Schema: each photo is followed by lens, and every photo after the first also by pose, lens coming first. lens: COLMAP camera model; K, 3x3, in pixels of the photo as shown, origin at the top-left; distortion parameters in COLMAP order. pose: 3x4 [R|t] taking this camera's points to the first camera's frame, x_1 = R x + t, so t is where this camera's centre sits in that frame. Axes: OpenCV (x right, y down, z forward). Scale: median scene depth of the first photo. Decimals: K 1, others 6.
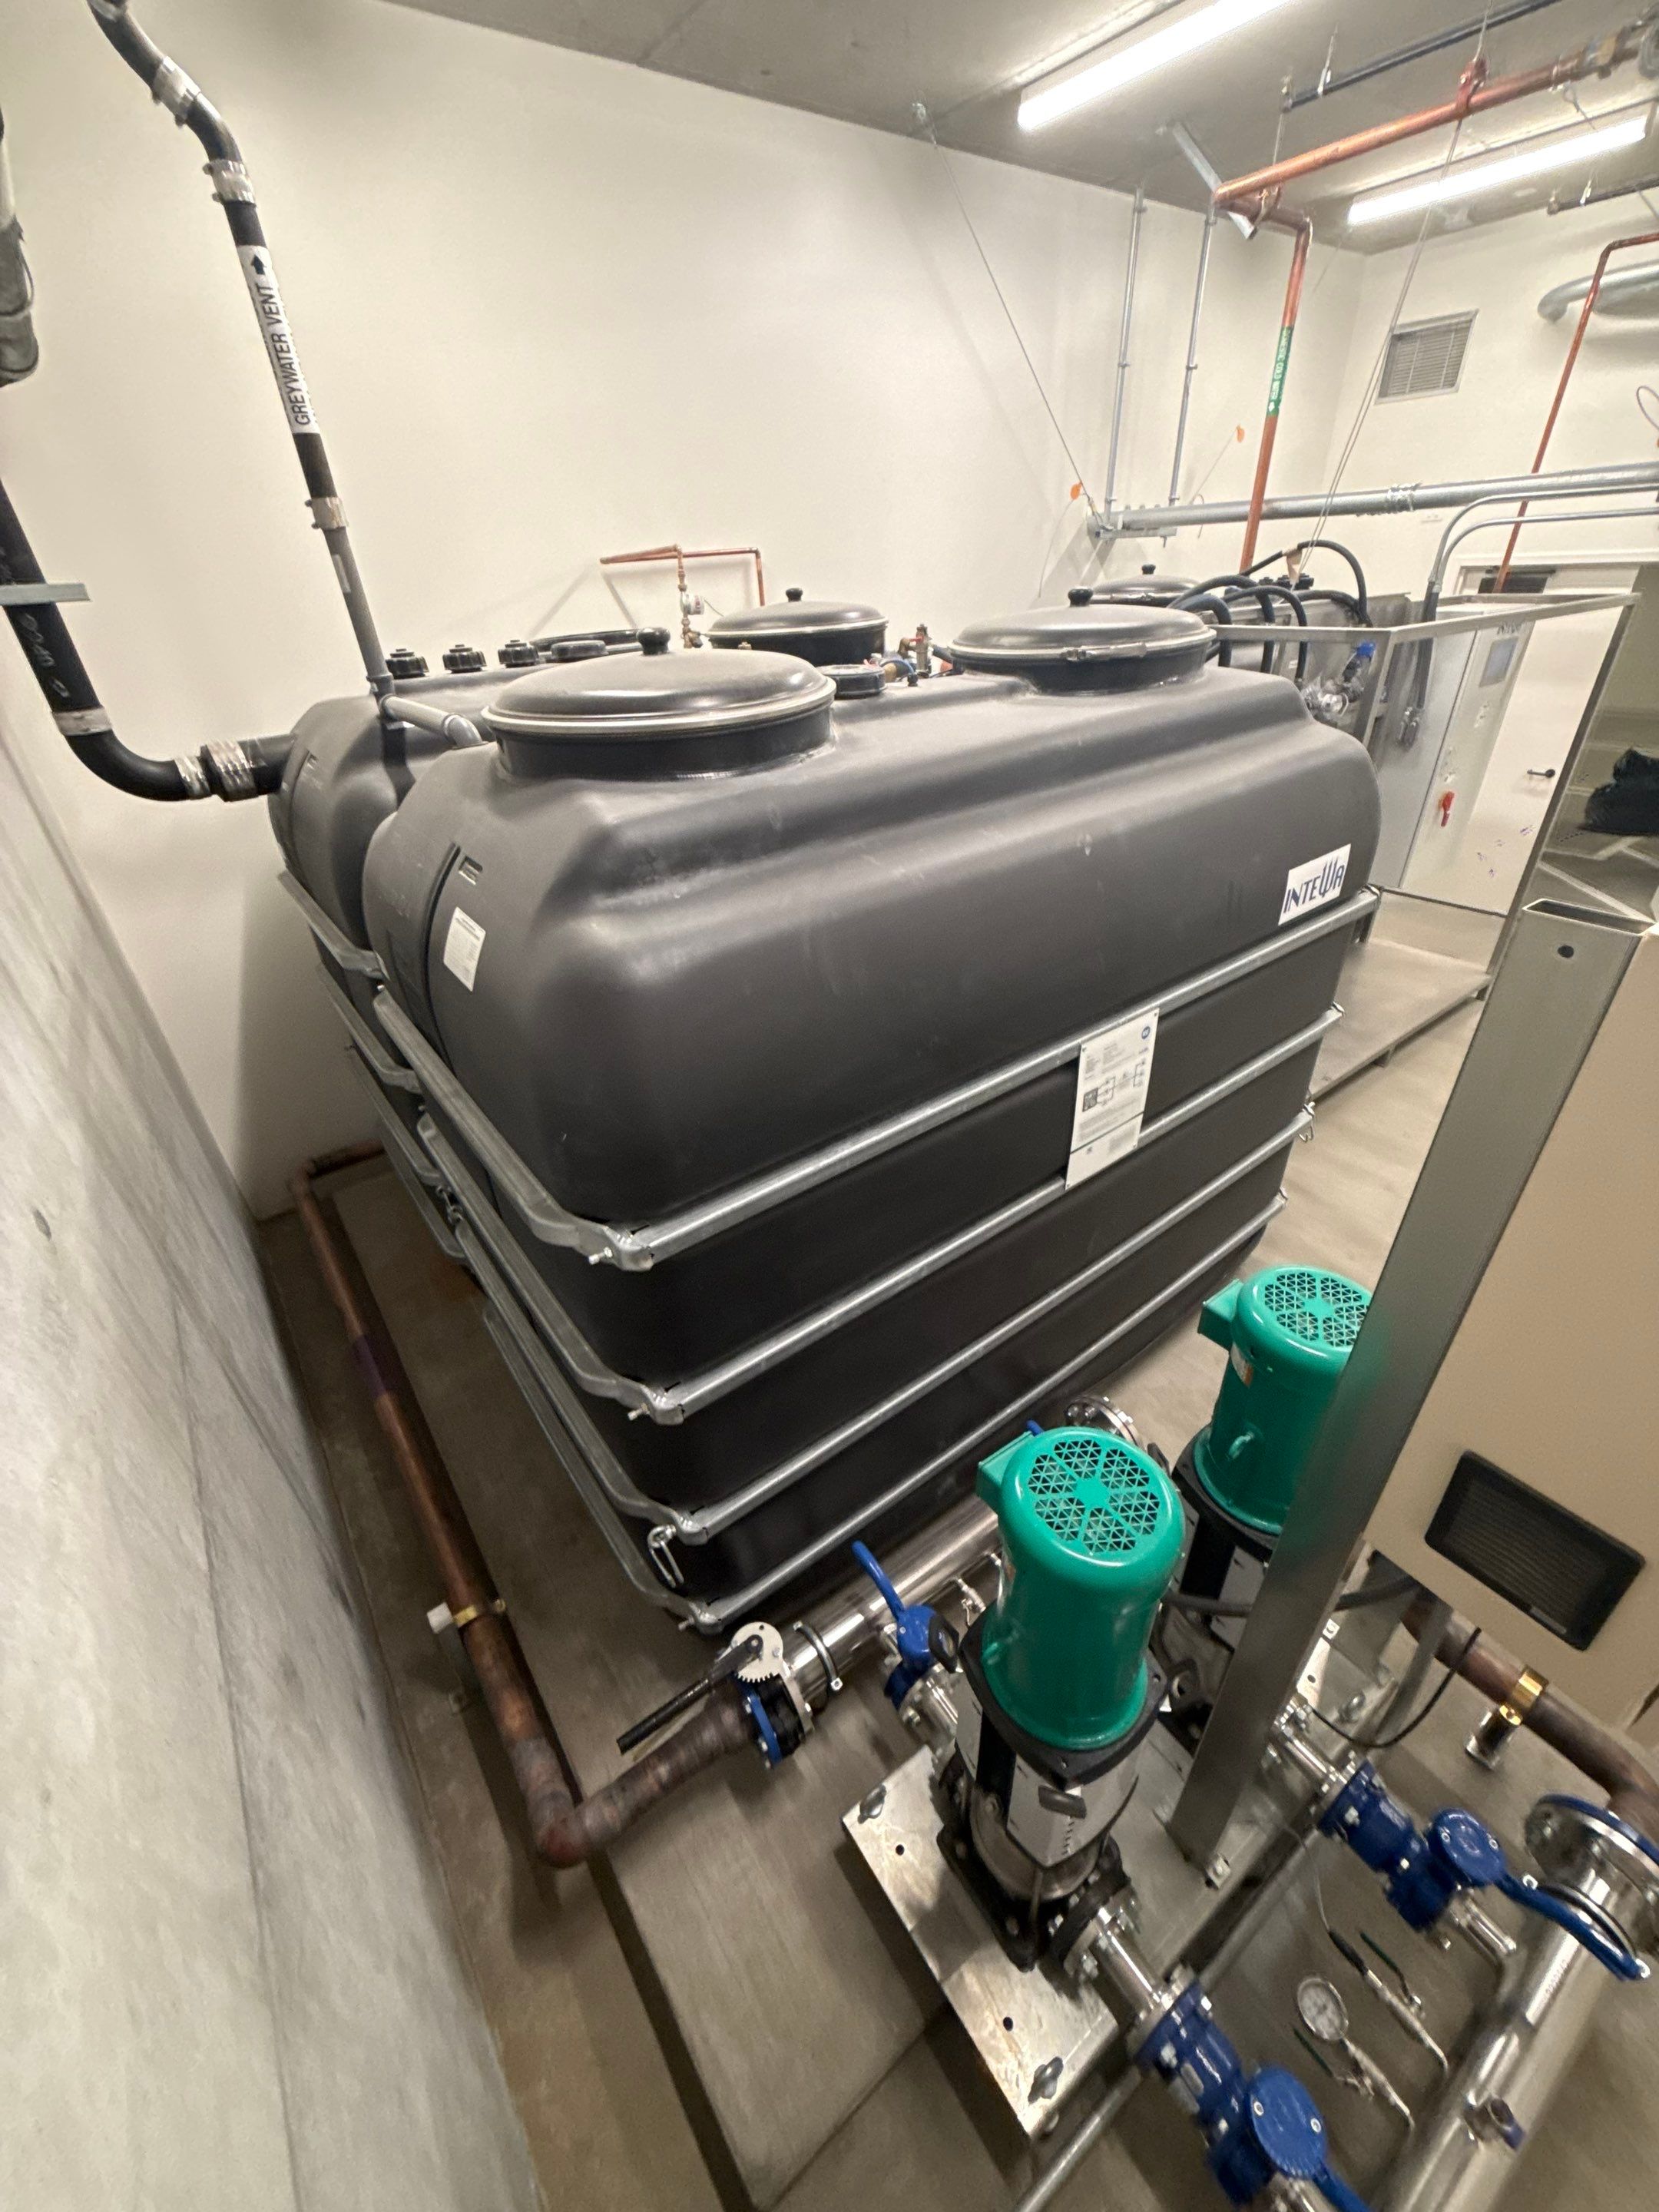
lens RADIAL K [[877.8, 0, 829.4], [0, 877.8, 1100.8], [0, 0, 1]] dist [-0.000802, 0.000056]
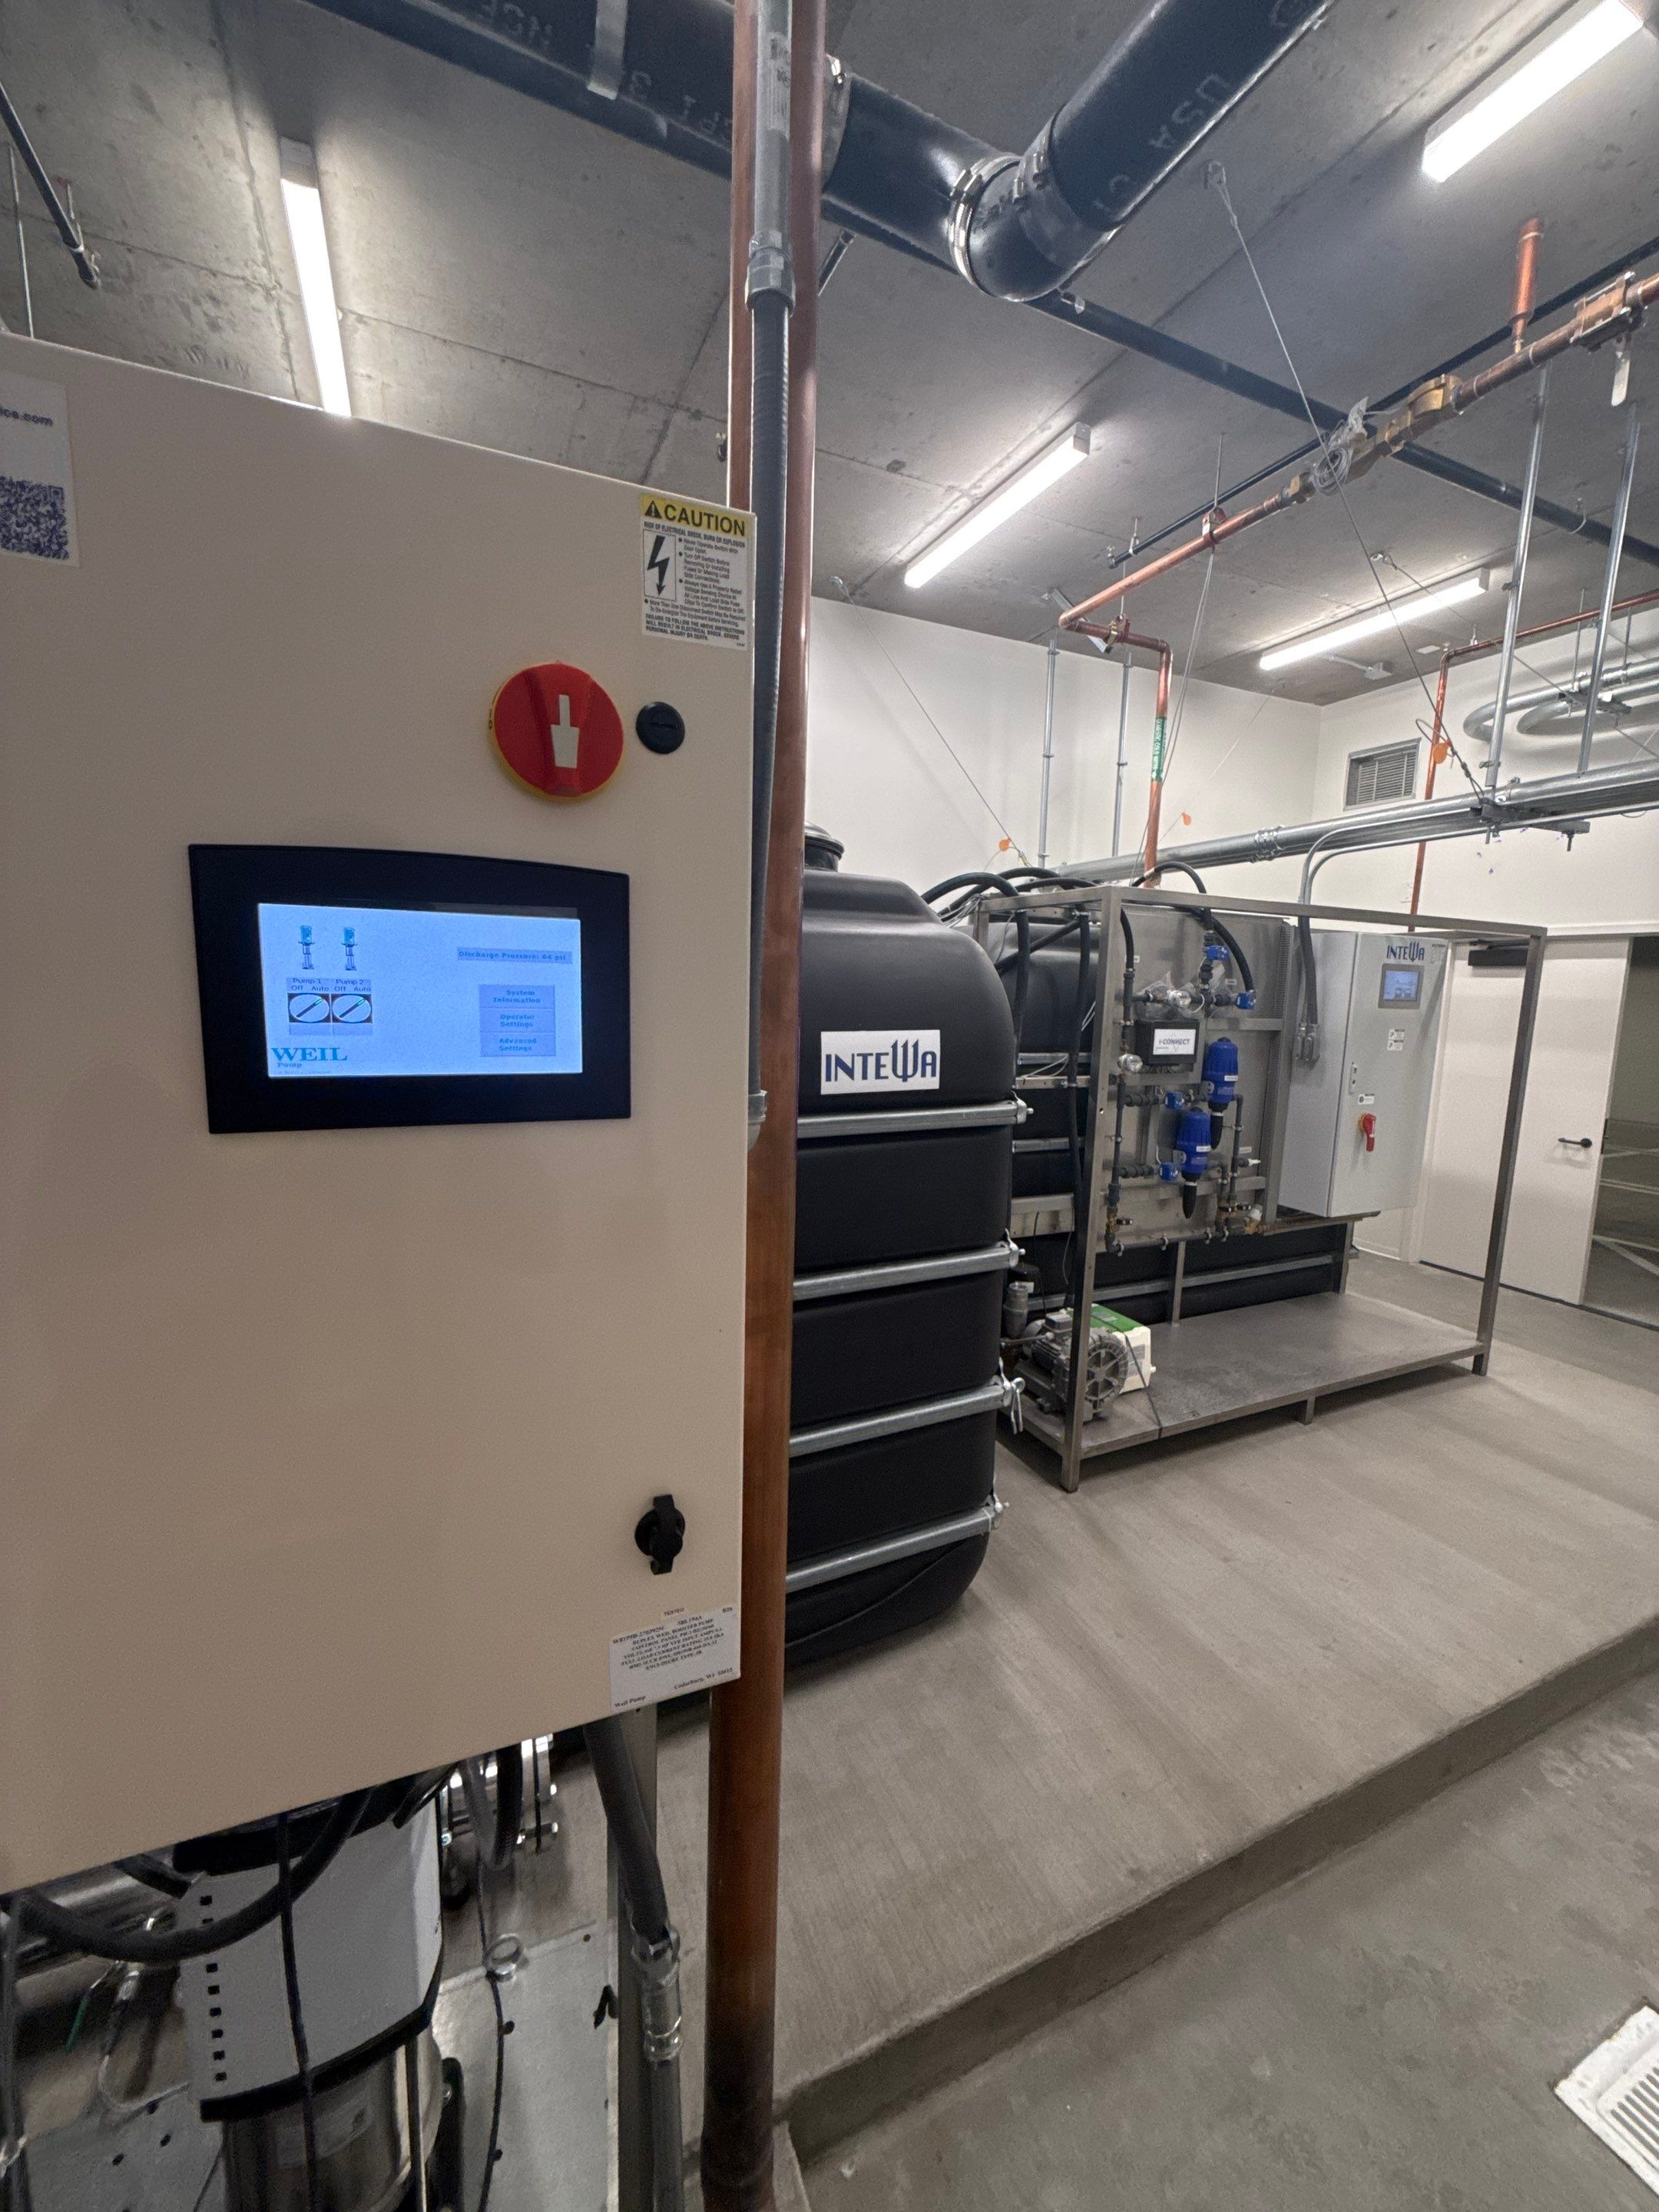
lens RADIAL K [[877.8, 0, 830.1], [0, 877.8, 1100.9], [0, 0, 1]] dist [-0.000802, 0.000056]
pose [[0.975400, 0.091934, -0.200357, 0.446502], [-0.164470, 0.908674, -0.383747, 0.091636], [0.146780, 0.407259, 0.901441, 0.133400]]
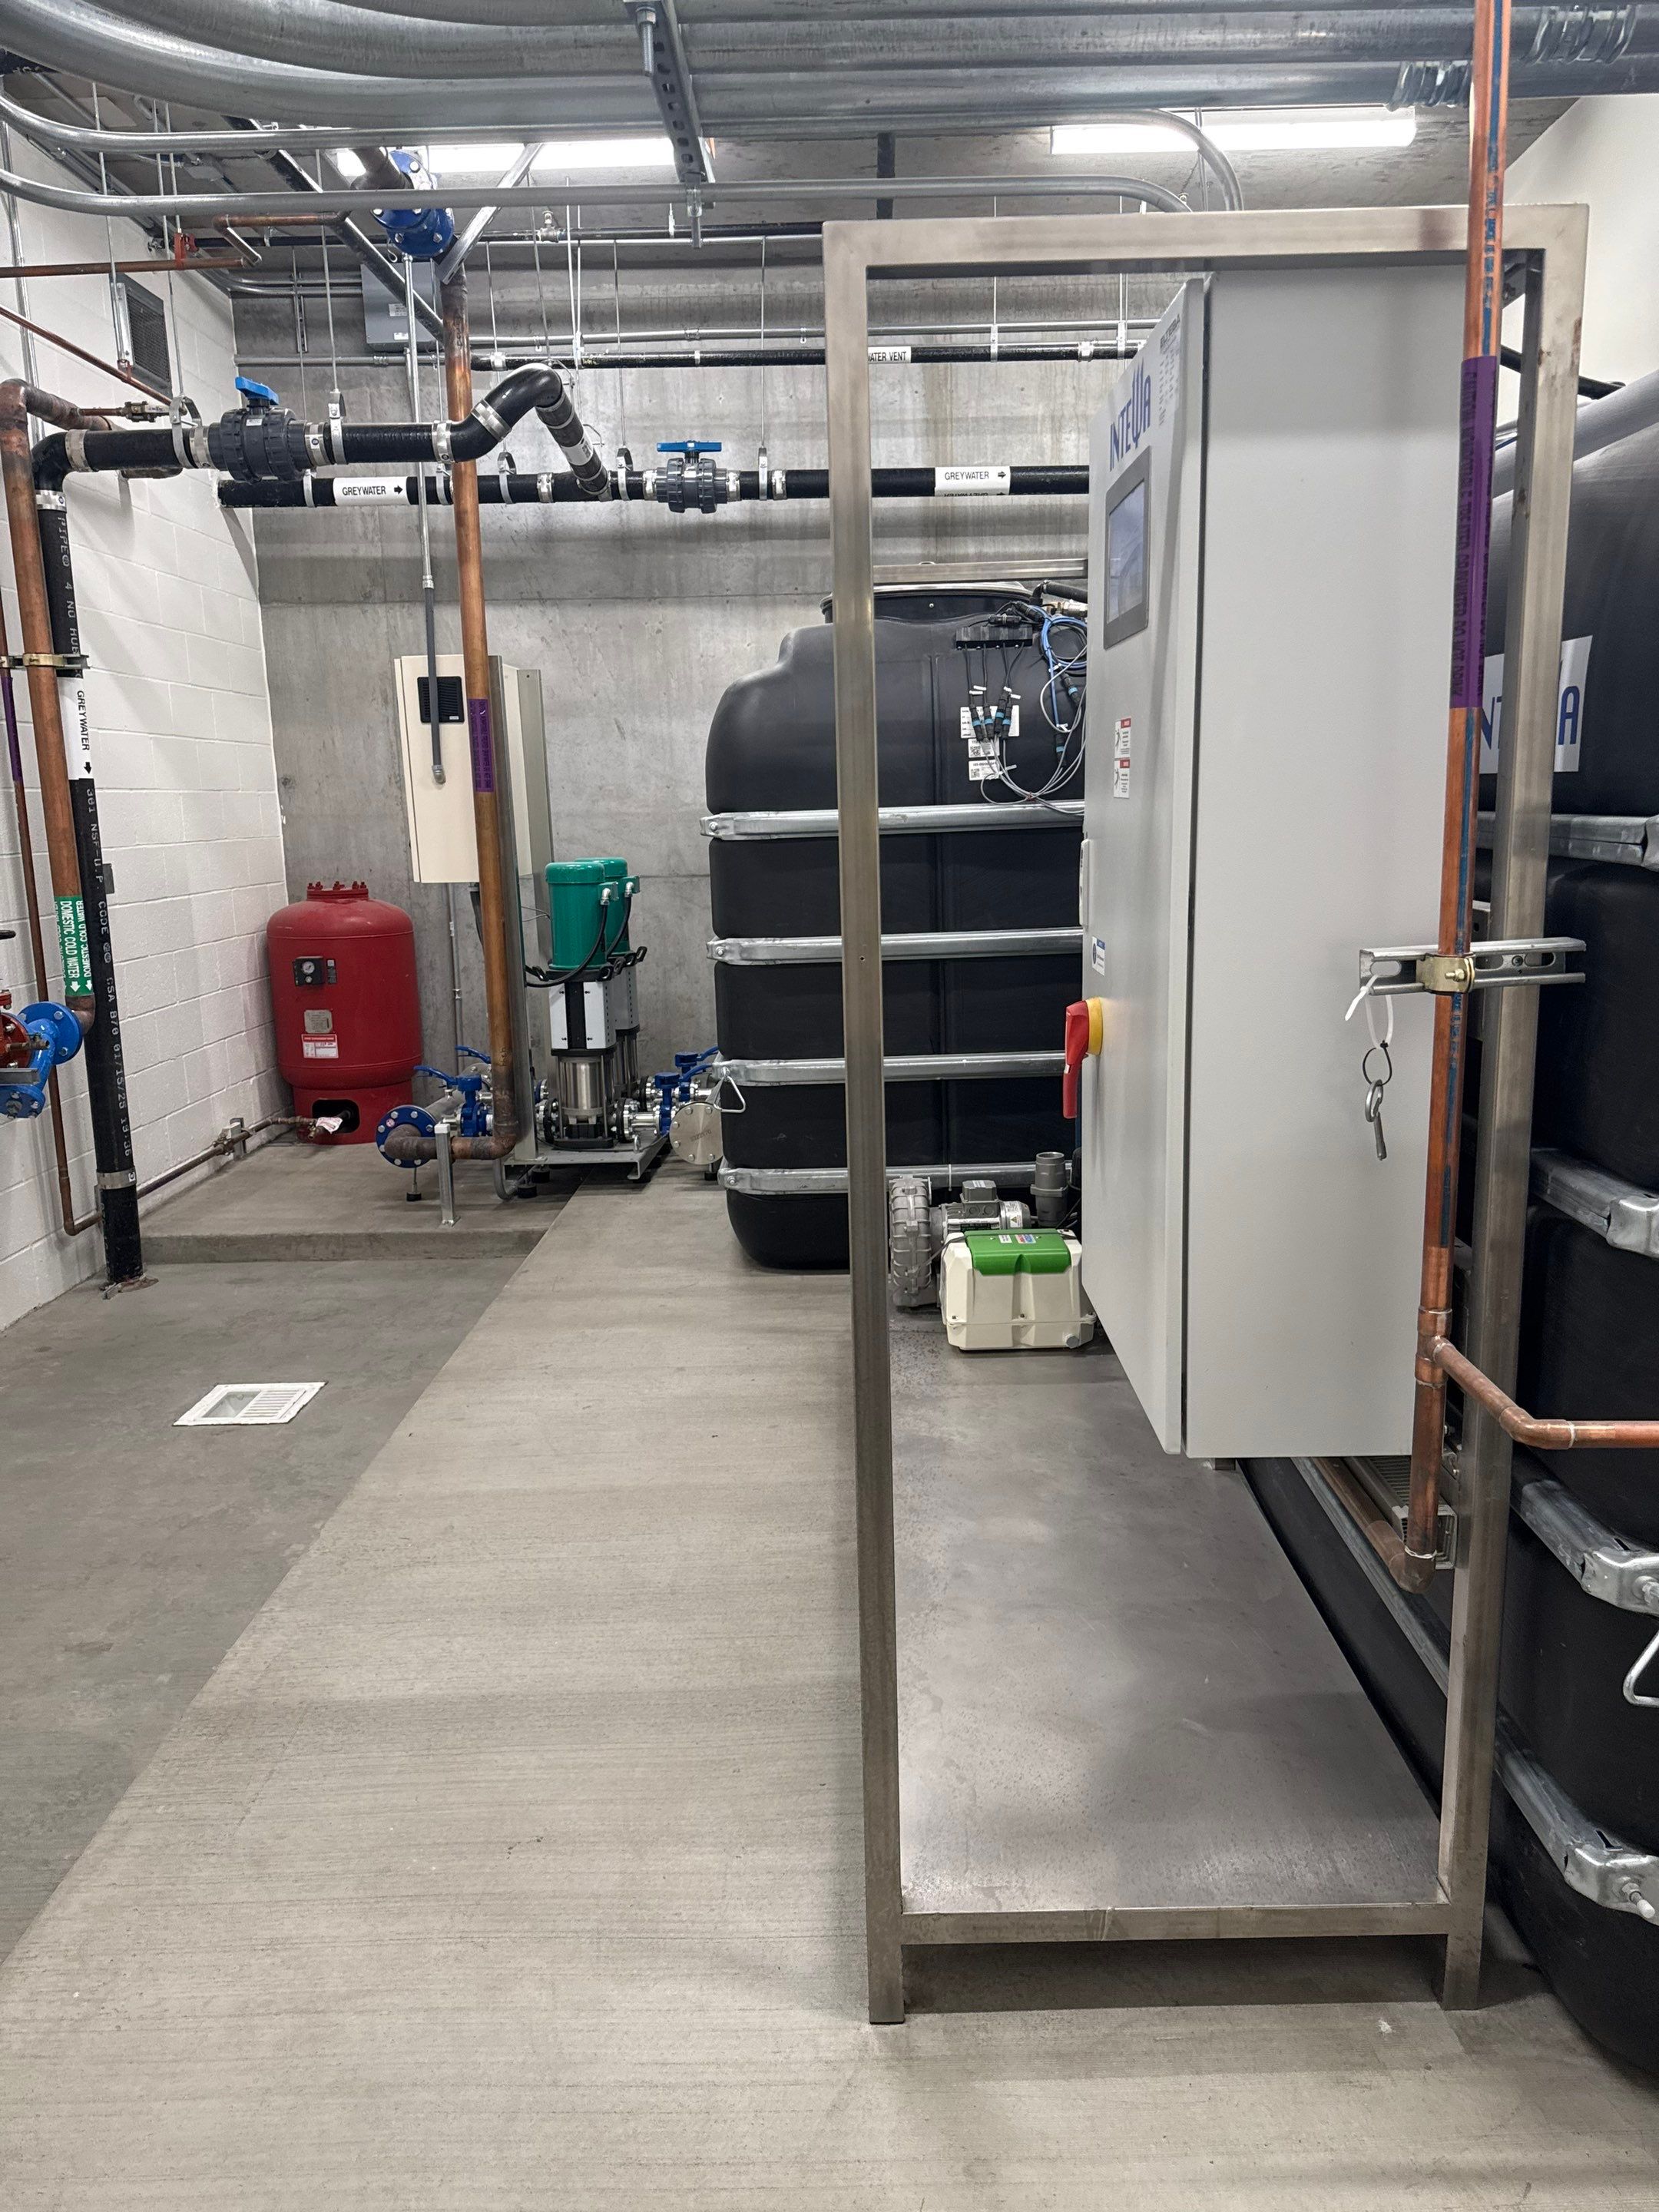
lens RADIAL K [[1557.7, 0, 838.3], [0, 1557.7, 1101.5], [0, 0, 1]] dist [0.048447, -0.026752]
pose [[-0.607833, 0.207251, -0.766541, 1.478776], [-0.370776, 0.779564, 0.504781, -0.712071], [0.702185, 0.591038, -0.397001, 1.498711]]
